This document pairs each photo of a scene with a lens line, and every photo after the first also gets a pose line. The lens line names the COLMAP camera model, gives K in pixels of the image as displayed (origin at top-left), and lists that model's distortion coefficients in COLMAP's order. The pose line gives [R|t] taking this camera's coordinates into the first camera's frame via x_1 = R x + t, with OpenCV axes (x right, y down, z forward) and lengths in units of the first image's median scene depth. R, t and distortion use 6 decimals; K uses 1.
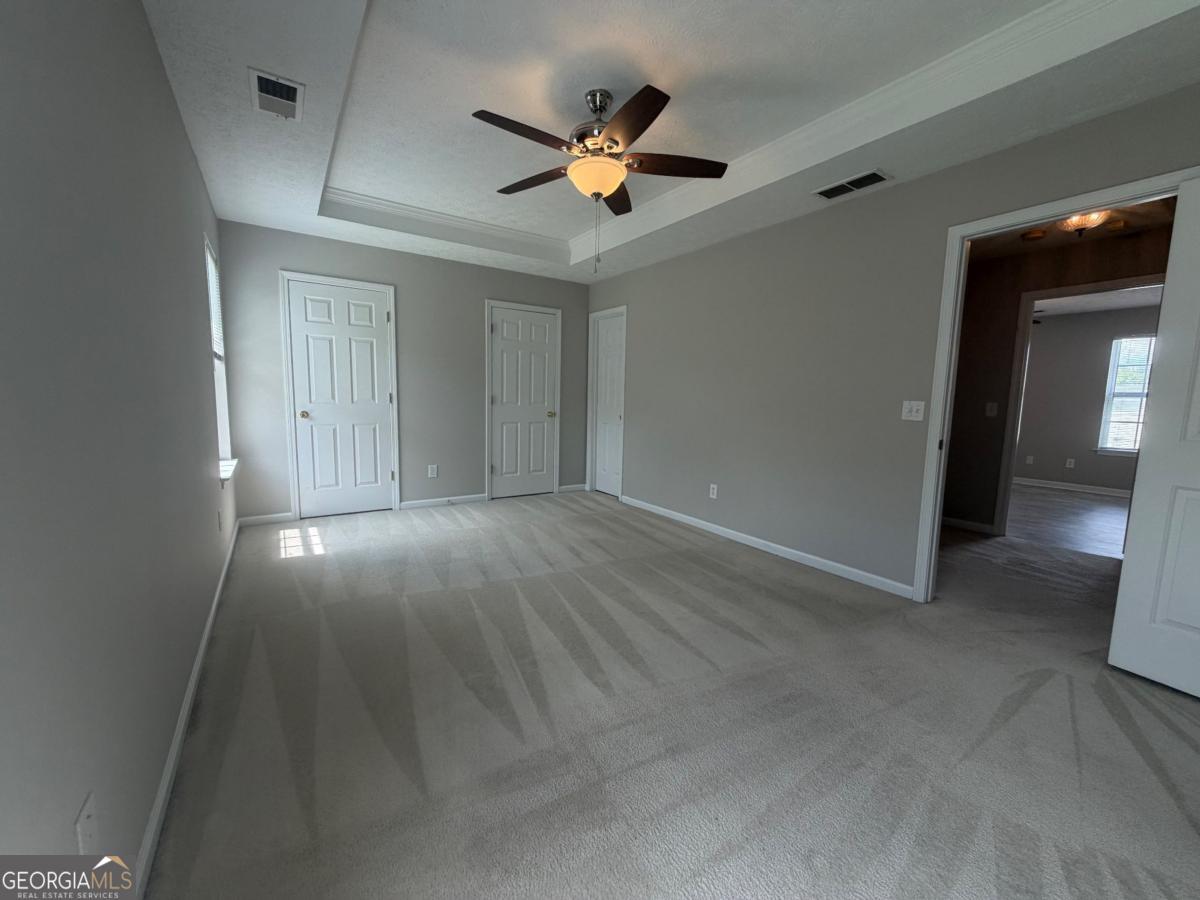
lens RADIAL K [[479.3, 0, 597.8], [0, 479.3, 450.2], [0, 0, 1]] dist [-0.000915, 0.000119]
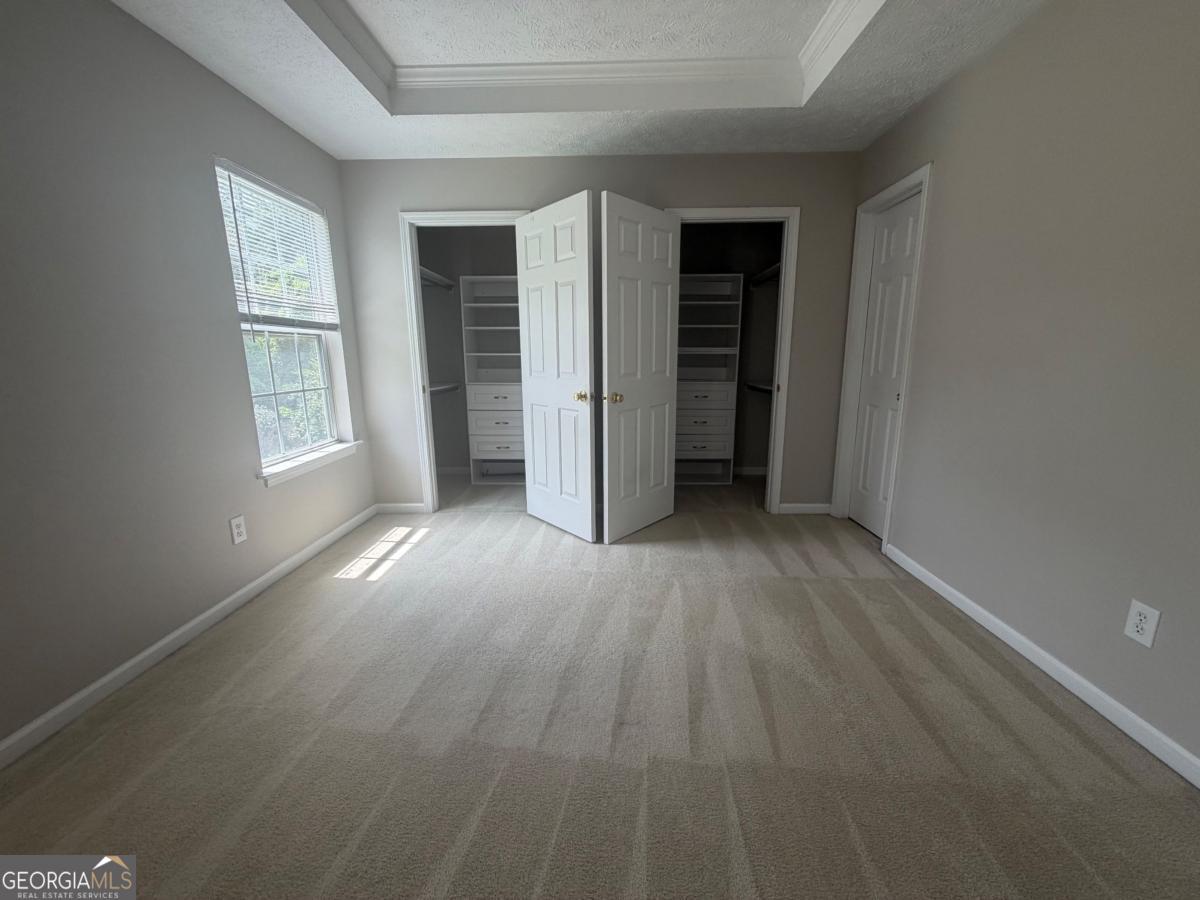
lens RADIAL K [[479.3, 0, 597.8], [0, 479.3, 450.2], [0, 0, 1]] dist [-0.000915, 0.000119]
pose [[0.815984, 0.084998, -0.571791, 0.110230], [-0.038282, 0.994905, 0.093264, -0.062474], [0.576805, -0.054212, 0.815081, 0.511089]]
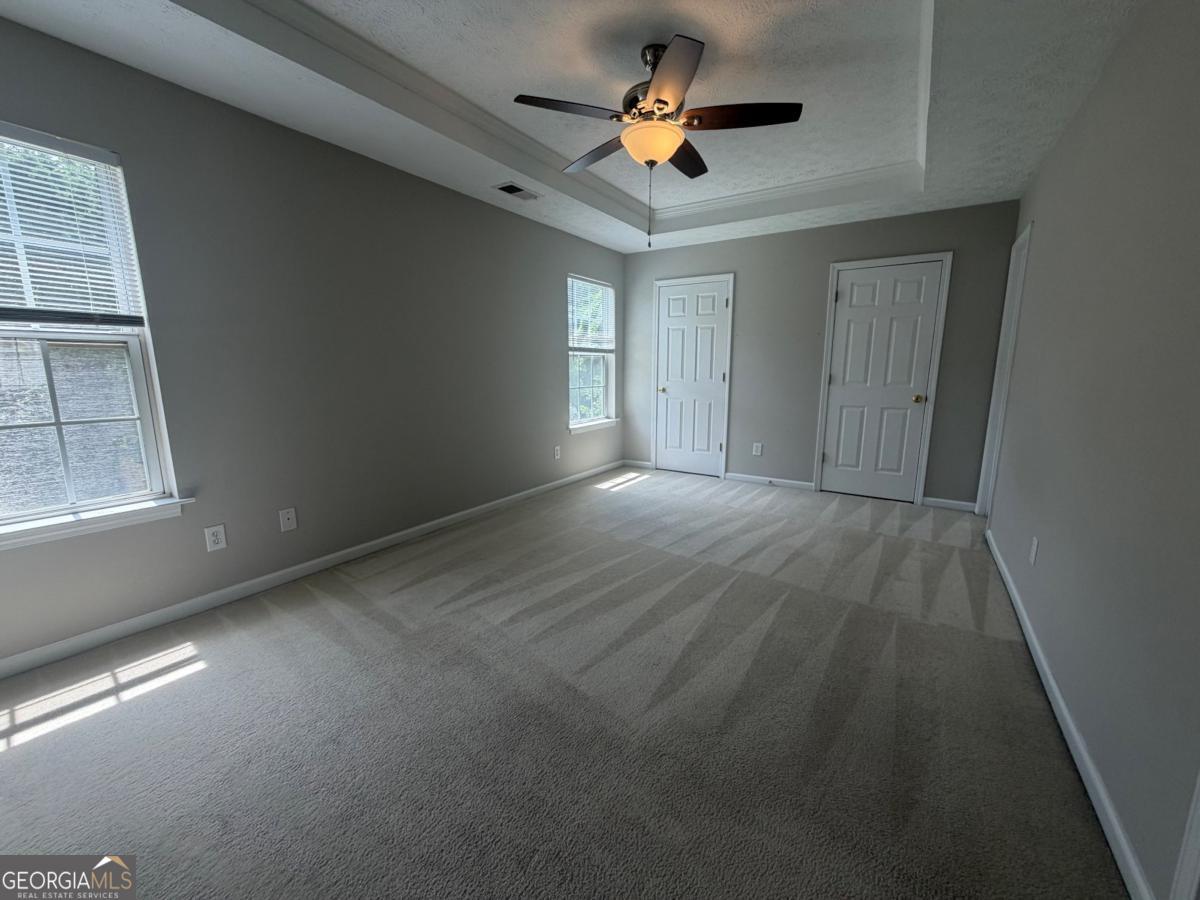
lens RADIAL K [[479.3, 0, 597.8], [0, 479.3, 450.2], [0, 0, 1]] dist [-0.000915, 0.000119]
pose [[0.392669, 0.138939, -0.909124, 0.553723], [-0.095968, 0.989316, 0.109745, -0.041049], [0.914659, 0.044153, 0.401807, 0.341315]]
